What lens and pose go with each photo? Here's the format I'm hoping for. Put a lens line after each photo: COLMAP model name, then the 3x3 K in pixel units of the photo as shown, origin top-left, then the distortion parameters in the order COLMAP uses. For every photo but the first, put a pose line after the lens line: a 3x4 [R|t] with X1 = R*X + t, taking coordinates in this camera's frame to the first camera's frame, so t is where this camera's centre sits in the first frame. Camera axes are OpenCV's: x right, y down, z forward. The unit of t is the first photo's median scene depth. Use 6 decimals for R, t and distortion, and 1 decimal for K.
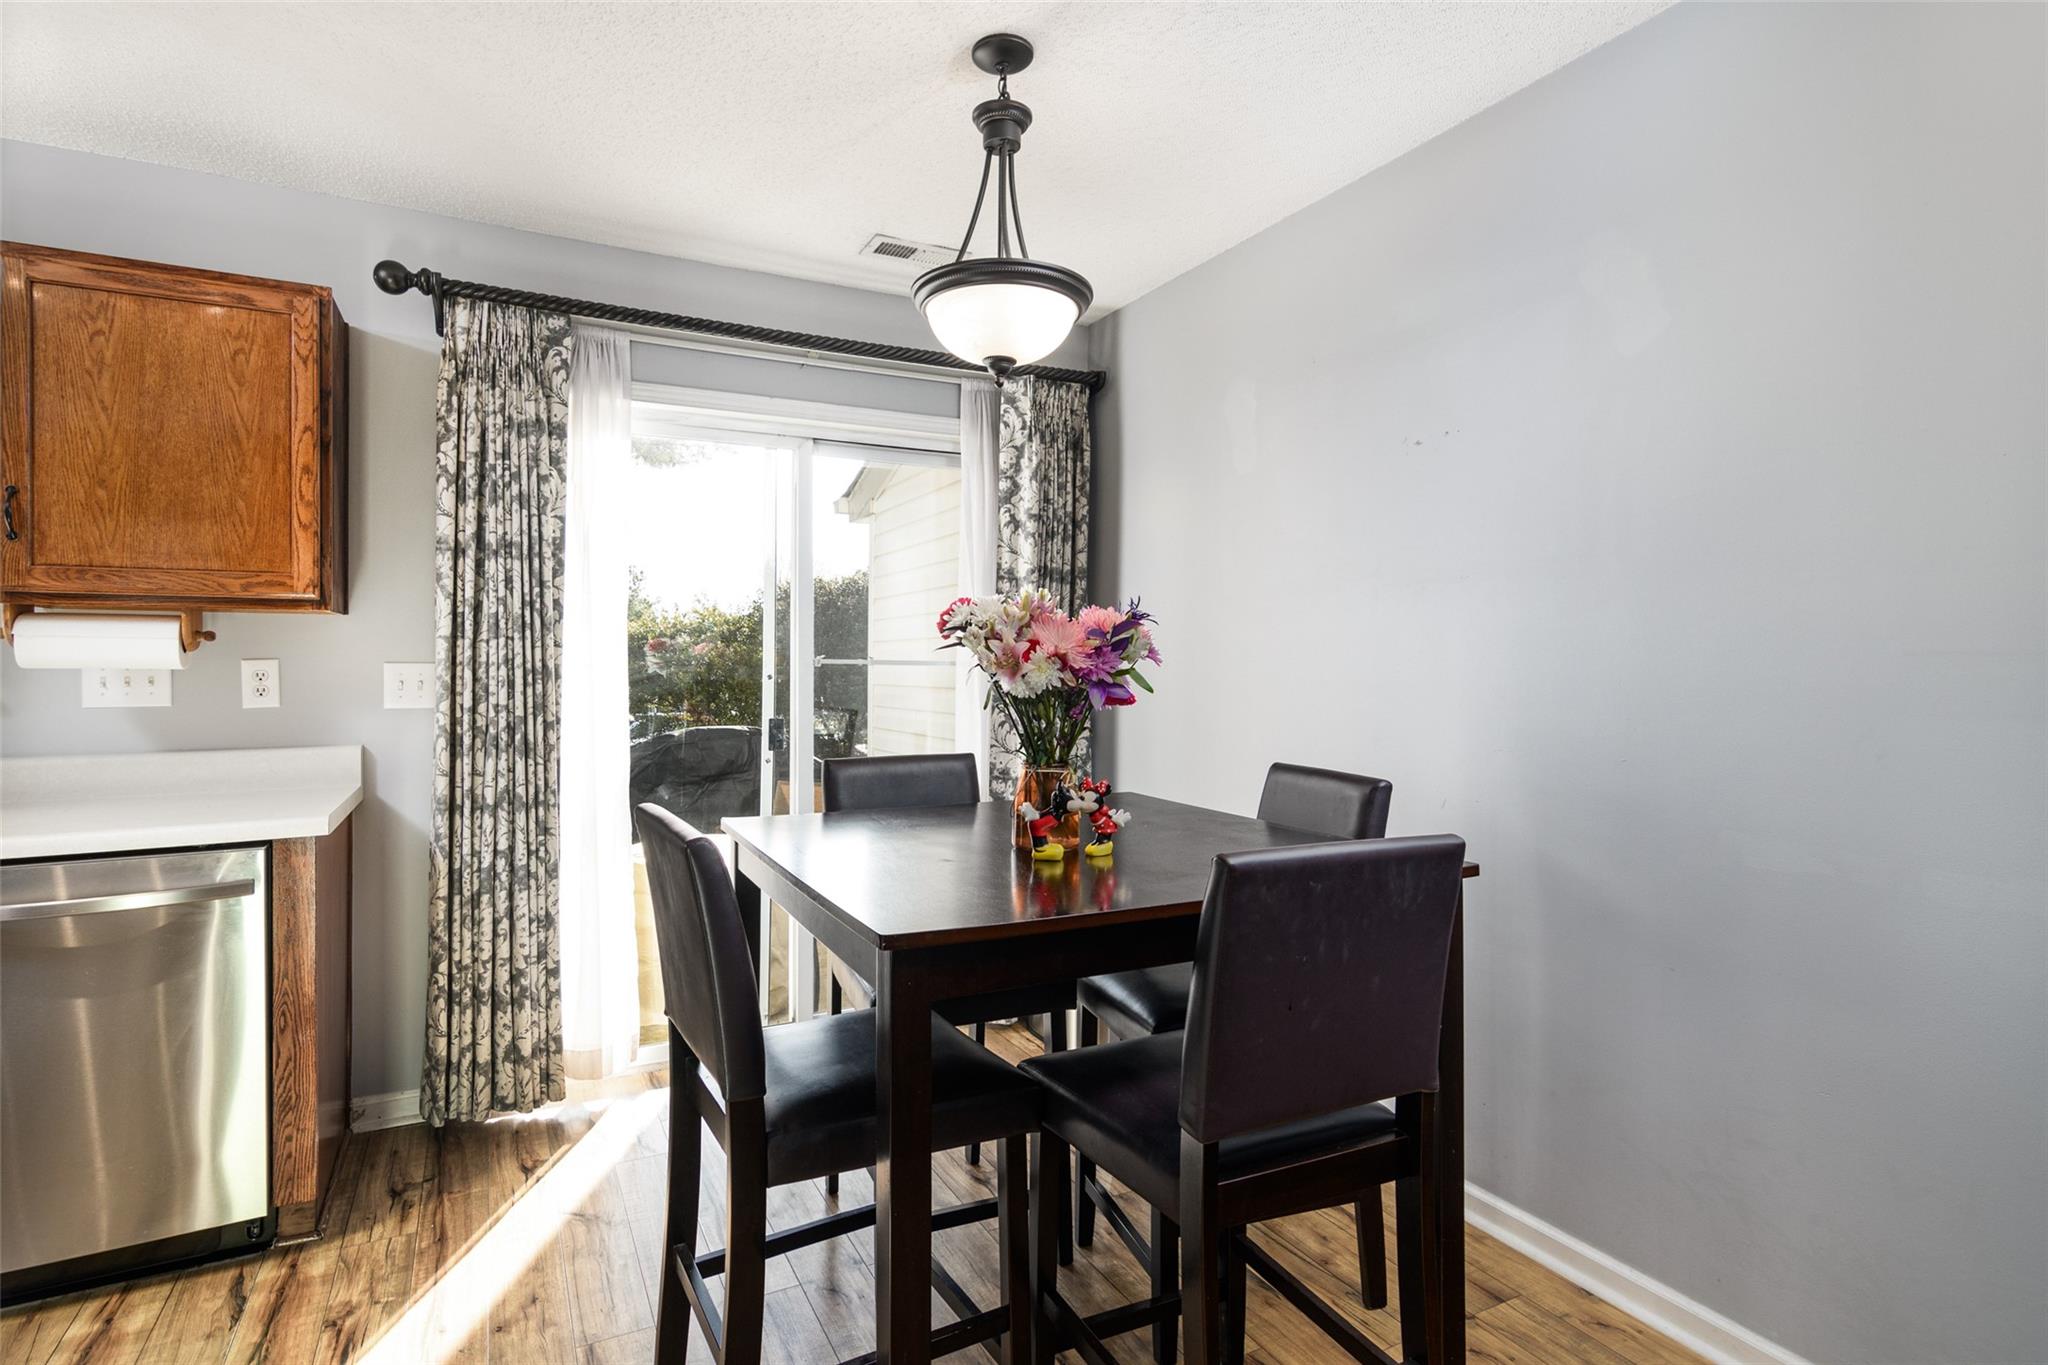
lens RADIAL K [[1032.9, 0, 1021.4], [0, 1032.9, 668.3], [0, 0, 1]] dist [-0.004348, 0.002896]
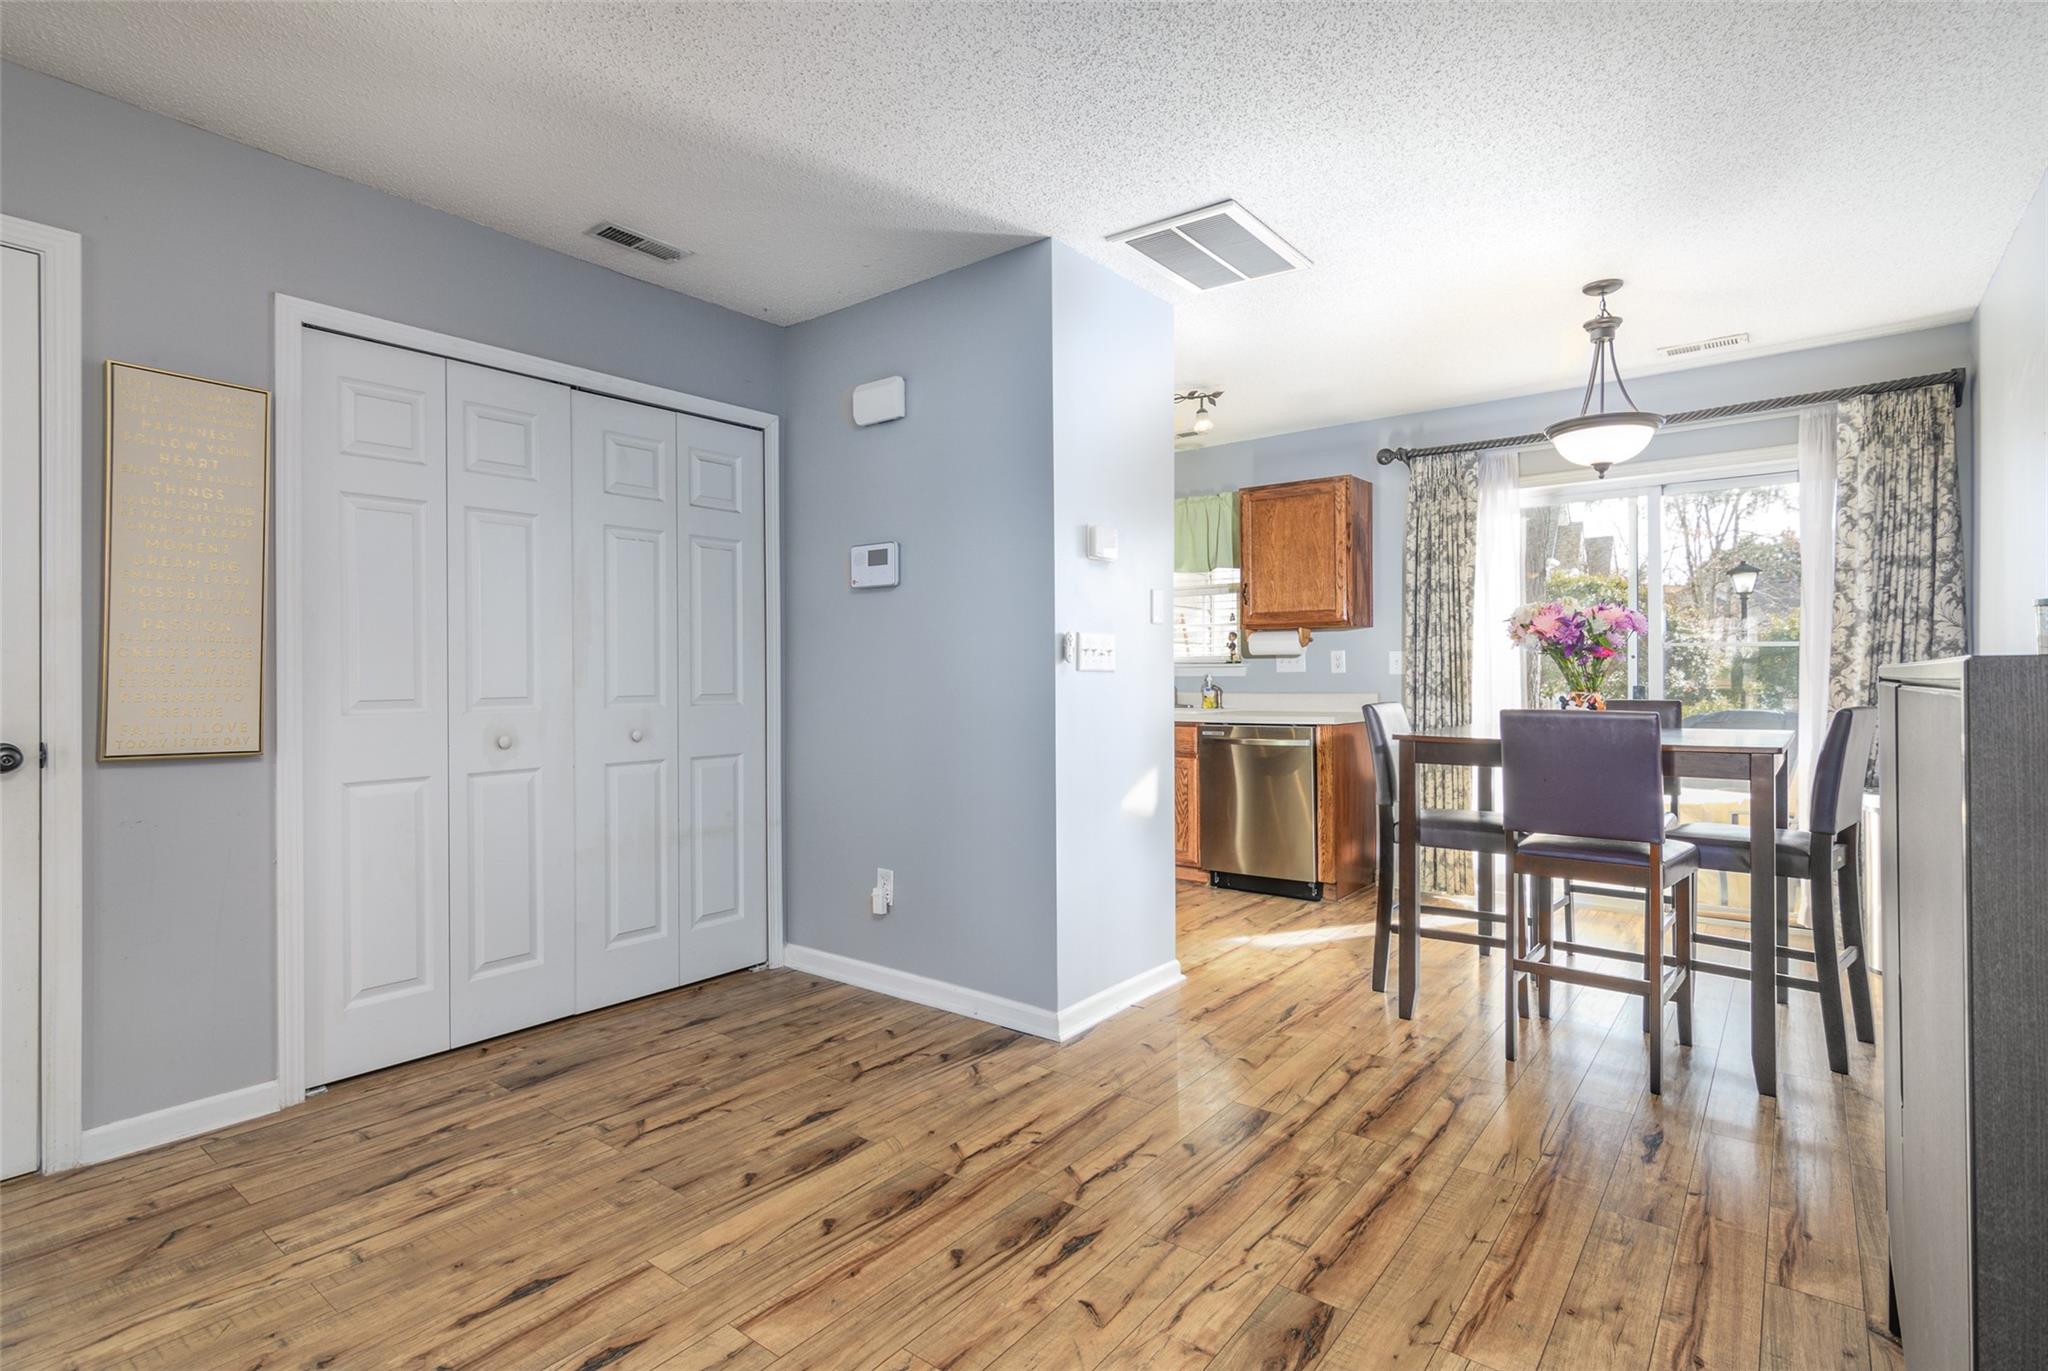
lens RADIAL K [[979.3, 0, 1010.4], [0, 979.3, 668.7], [0, 0, 1]] dist [-0.001459, 0.003414]
pose [[0.417569, -0.005368, -0.908629, 0.773623], [0.006082, 0.999977, -0.003112, 0.030492], [0.908625, -0.004226, 0.417592, -0.431570]]
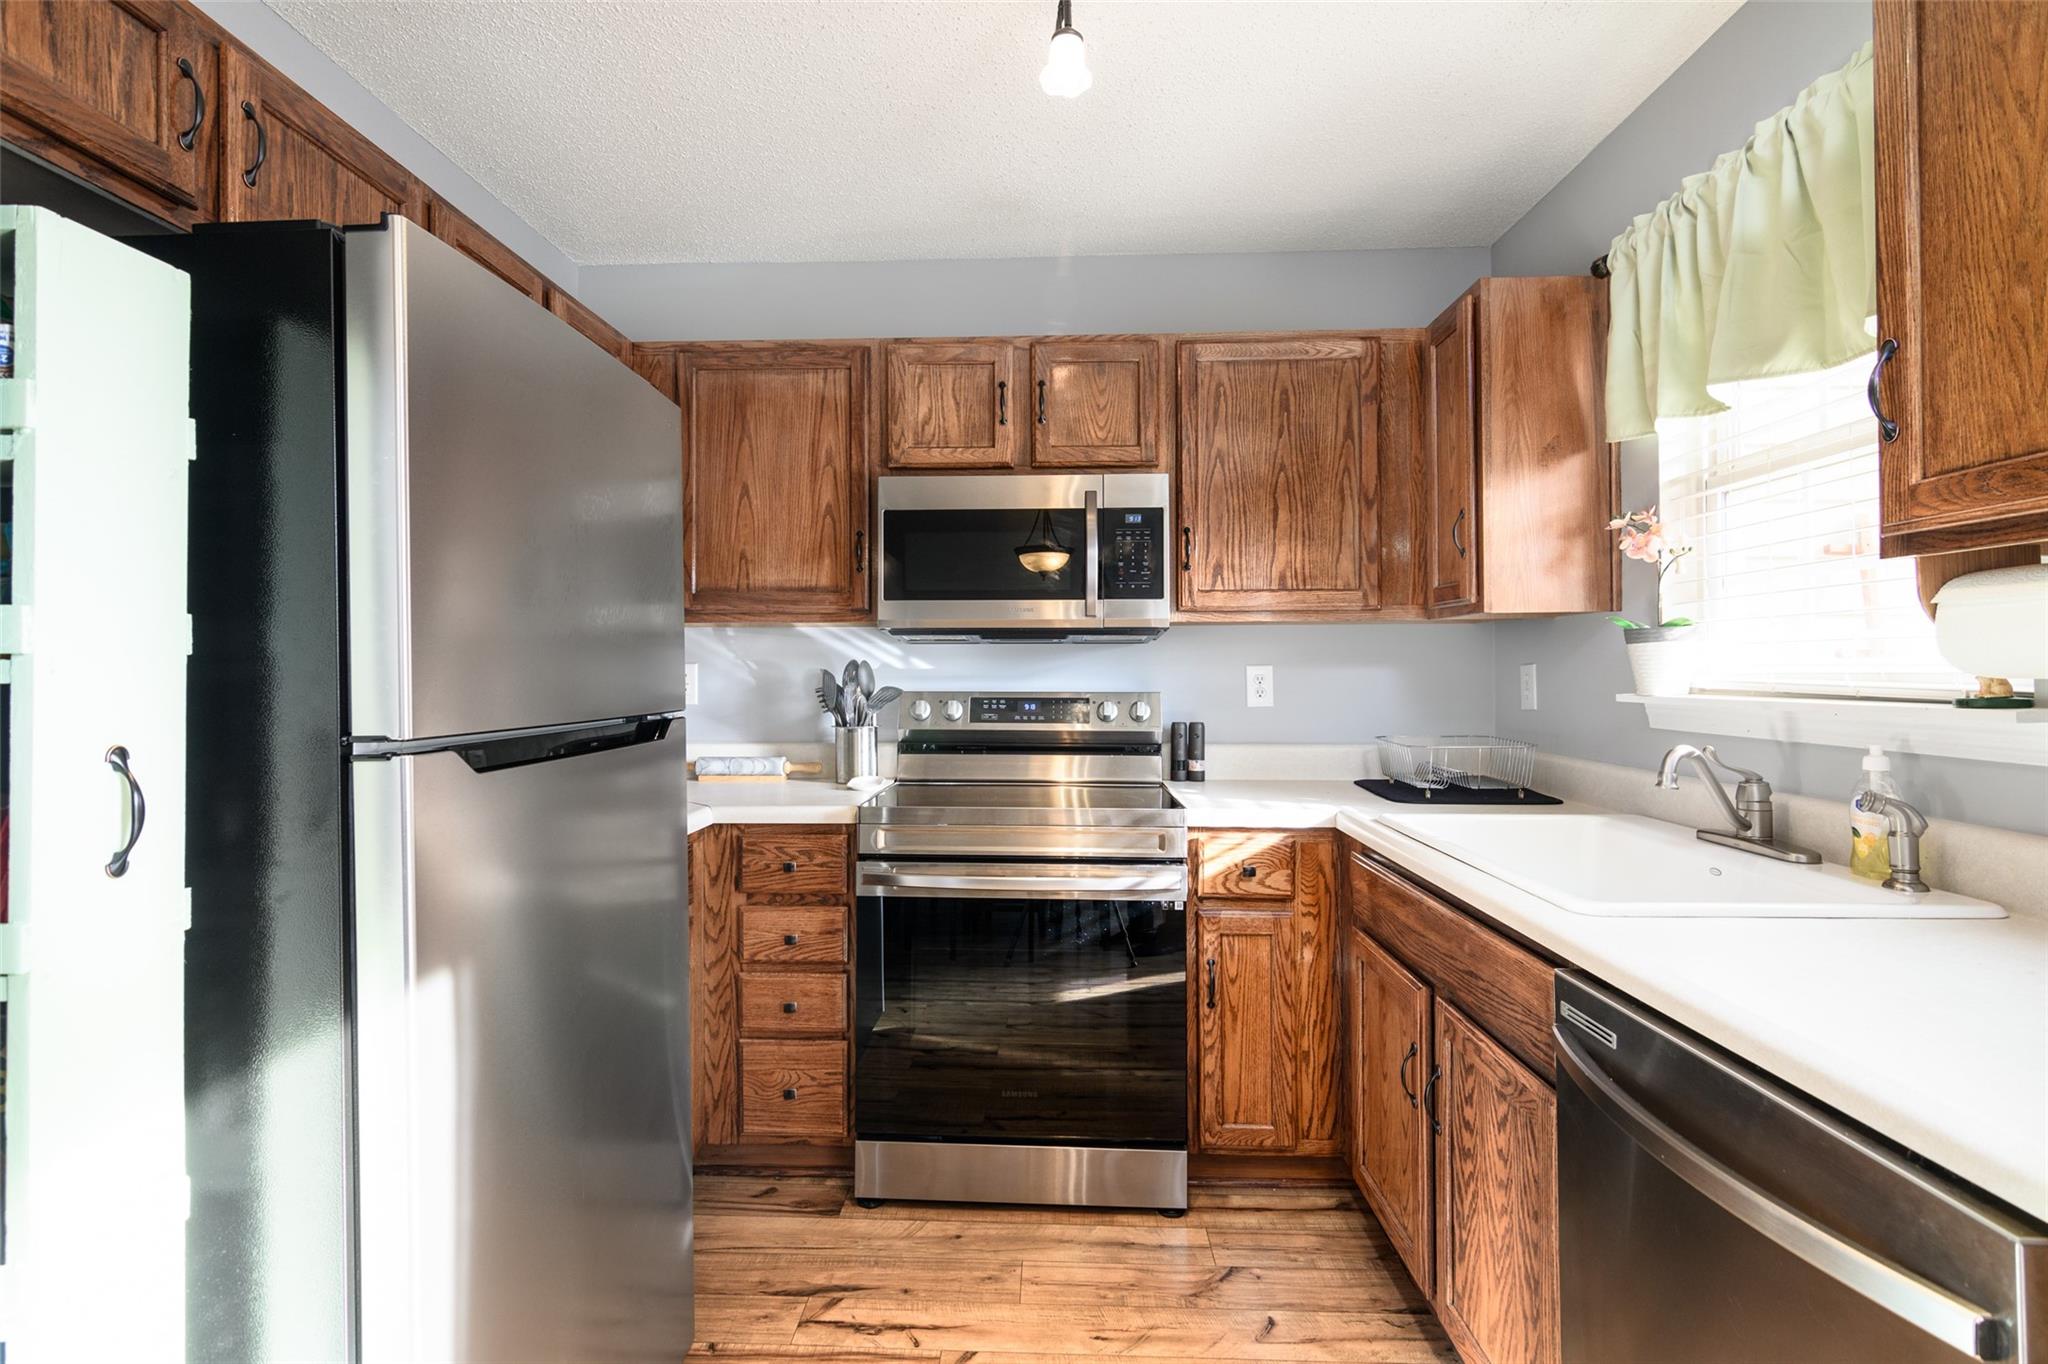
lens RADIAL K [[979.3, 0, 1015.2], [0, 979.3, 656.2], [0, 0, 1]] dist [-0.001459, 0.003414]
pose [[-0.493545, -0.012827, -0.869625, -0.241654], [0.000766, 0.999884, -0.015183, -0.002718], [0.869720, -0.008160, -0.493479, 0.672611]]
